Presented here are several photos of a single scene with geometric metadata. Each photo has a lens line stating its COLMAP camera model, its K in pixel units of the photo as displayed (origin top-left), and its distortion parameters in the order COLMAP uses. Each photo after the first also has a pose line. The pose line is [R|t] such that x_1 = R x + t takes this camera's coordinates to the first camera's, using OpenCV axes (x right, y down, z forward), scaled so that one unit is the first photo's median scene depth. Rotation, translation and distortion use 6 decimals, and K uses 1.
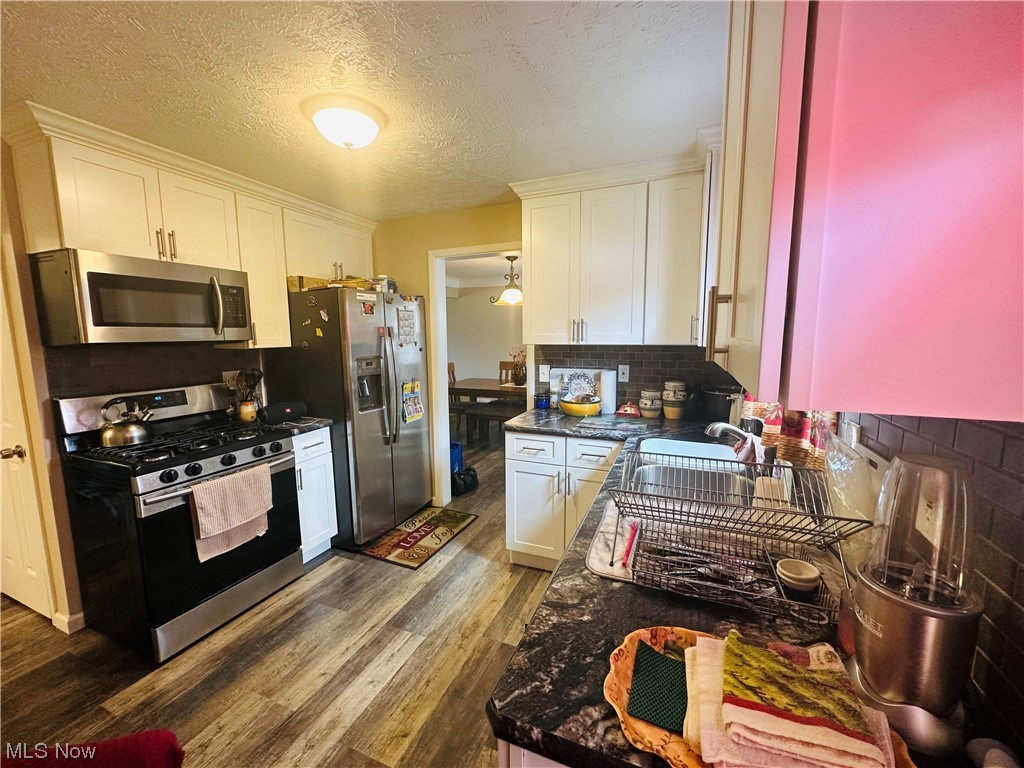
lens RADIAL K [[408.9, 0, 513.2], [0, 408.9, 384.1], [0, 0, 1]] dist [-0.002486, -0.000542]
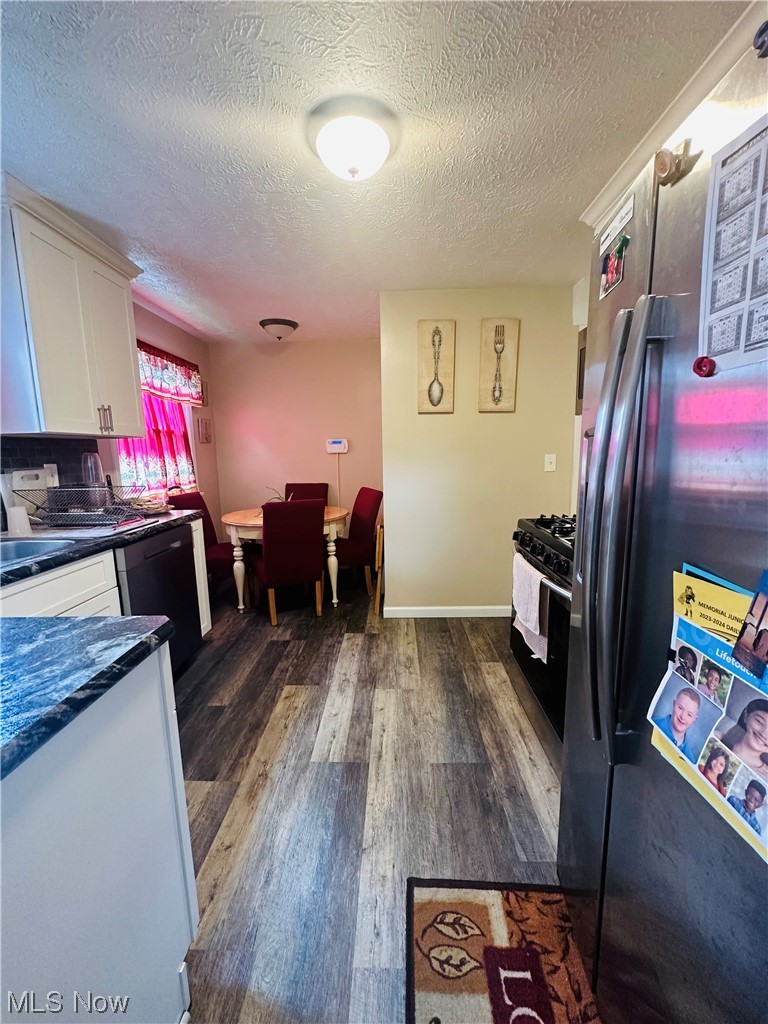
lens RADIAL K [[408.9, 0, 383.0], [0, 408.9, 511.5], [0, 0, 1]] dist [-0.002486, -0.000542]
pose [[-0.933765, 0.079812, -0.348875, -0.104052], [-0.017432, 0.963517, 0.267078, -0.123797], [0.357463, 0.255470, -0.898307, 1.763248]]
